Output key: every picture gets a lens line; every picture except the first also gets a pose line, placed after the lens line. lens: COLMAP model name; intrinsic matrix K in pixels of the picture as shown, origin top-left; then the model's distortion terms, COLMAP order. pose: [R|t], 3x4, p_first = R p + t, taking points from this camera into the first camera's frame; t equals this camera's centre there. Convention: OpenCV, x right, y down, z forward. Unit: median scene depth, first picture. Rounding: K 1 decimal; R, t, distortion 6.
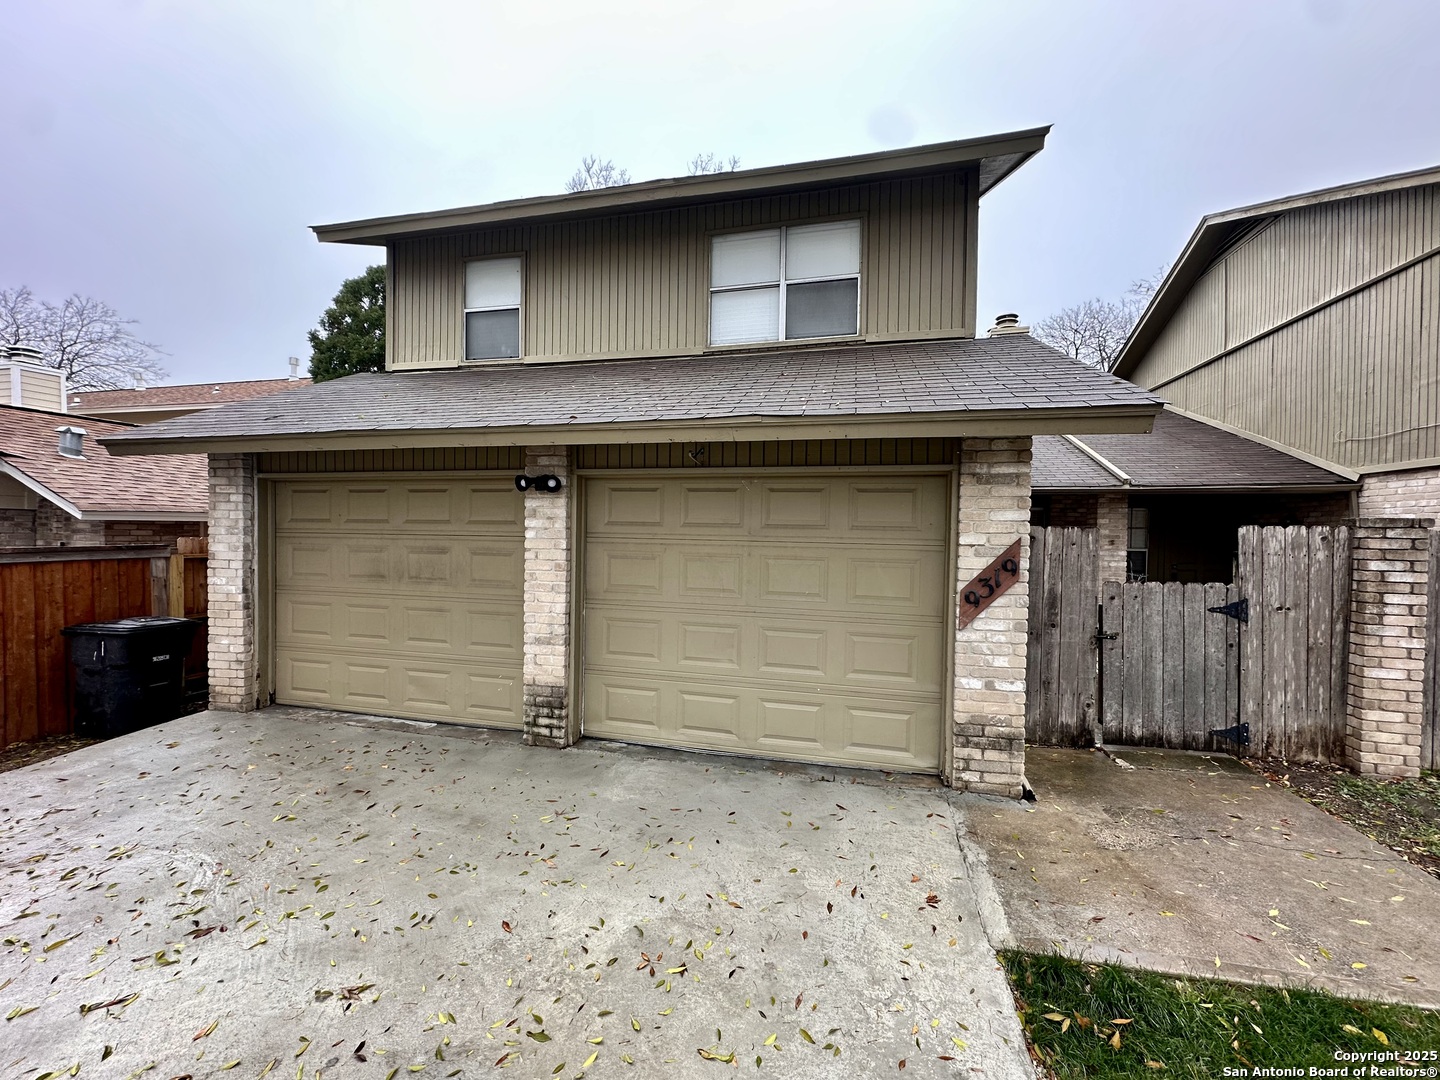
lens RADIAL K [[571.5, 0, 718.7], [0, 571.5, 536.7], [0, 0, 1]] dist [-0.002441, -0.000085]
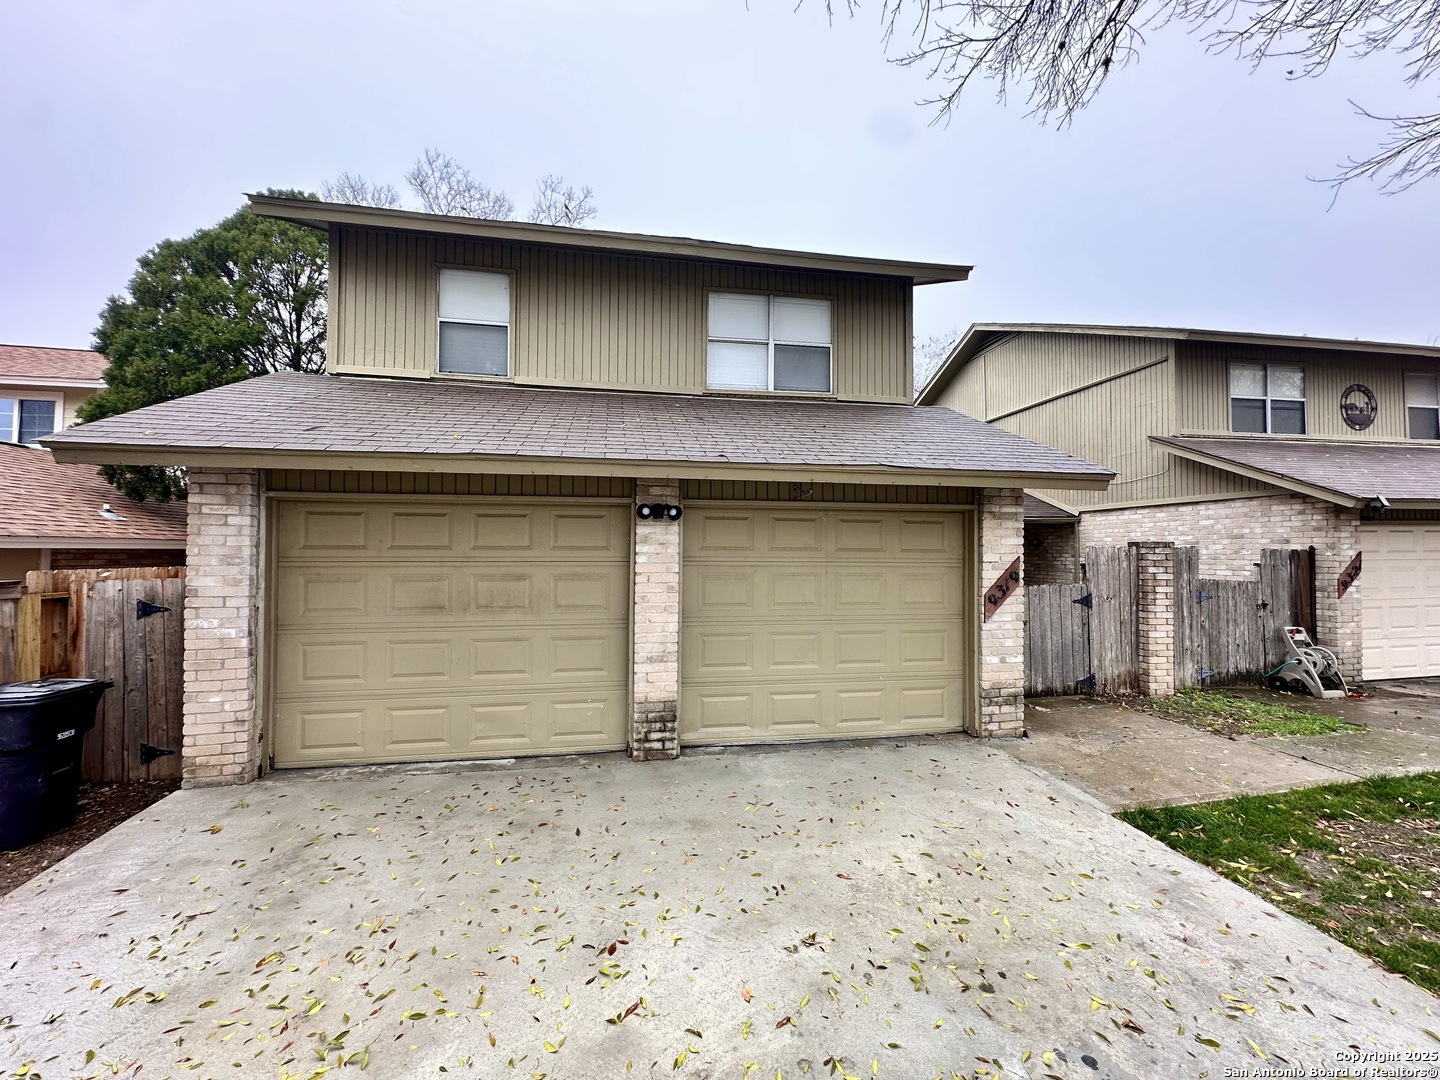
lens RADIAL K [[571.5, 0, 718.7], [0, 571.5, 536.7], [0, 0, 1]] dist [-0.002441, -0.000085]
pose [[0.916885, -0.000049, 0.399152, -0.625867], [0.014067, 0.999383, -0.032190, -0.009958], [-0.398905, 0.035129, 0.916319, -0.030163]]
